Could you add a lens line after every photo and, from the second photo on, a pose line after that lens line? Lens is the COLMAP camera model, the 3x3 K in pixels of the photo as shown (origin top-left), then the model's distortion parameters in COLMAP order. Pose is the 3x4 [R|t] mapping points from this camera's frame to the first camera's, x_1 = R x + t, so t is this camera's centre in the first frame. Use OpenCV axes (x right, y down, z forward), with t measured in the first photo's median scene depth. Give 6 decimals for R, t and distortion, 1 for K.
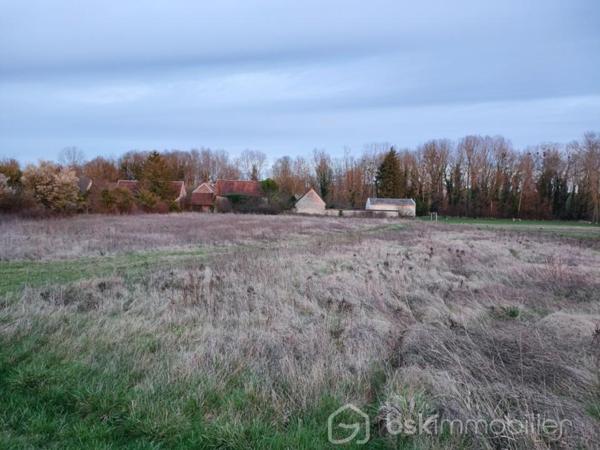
lens RADIAL K [[443.8, 0, 300.0], [0, 443.8, 225.0], [0, 0, 1]] dist [0.074741, -0.101943]
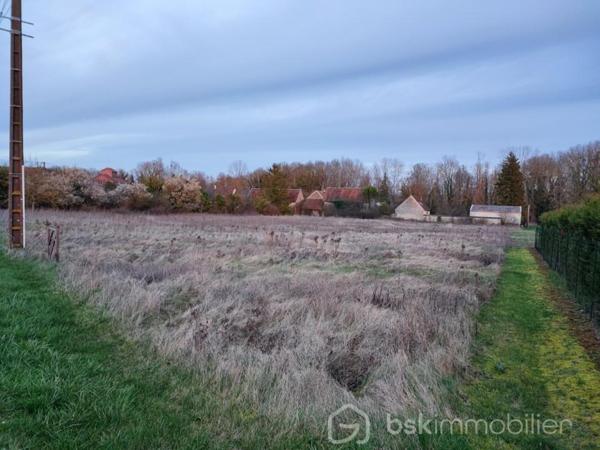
lens RADIAL K [[443.8, 0, 300.0], [0, 443.8, 225.0], [0, 0, 1]] dist [0.074741, -0.101943]
pose [[0.929469, 0.027955, -0.367839, 0.171551], [-0.034099, 0.999366, -0.010215, 0.008002], [0.367320, 0.022037, 0.929833, -0.073227]]
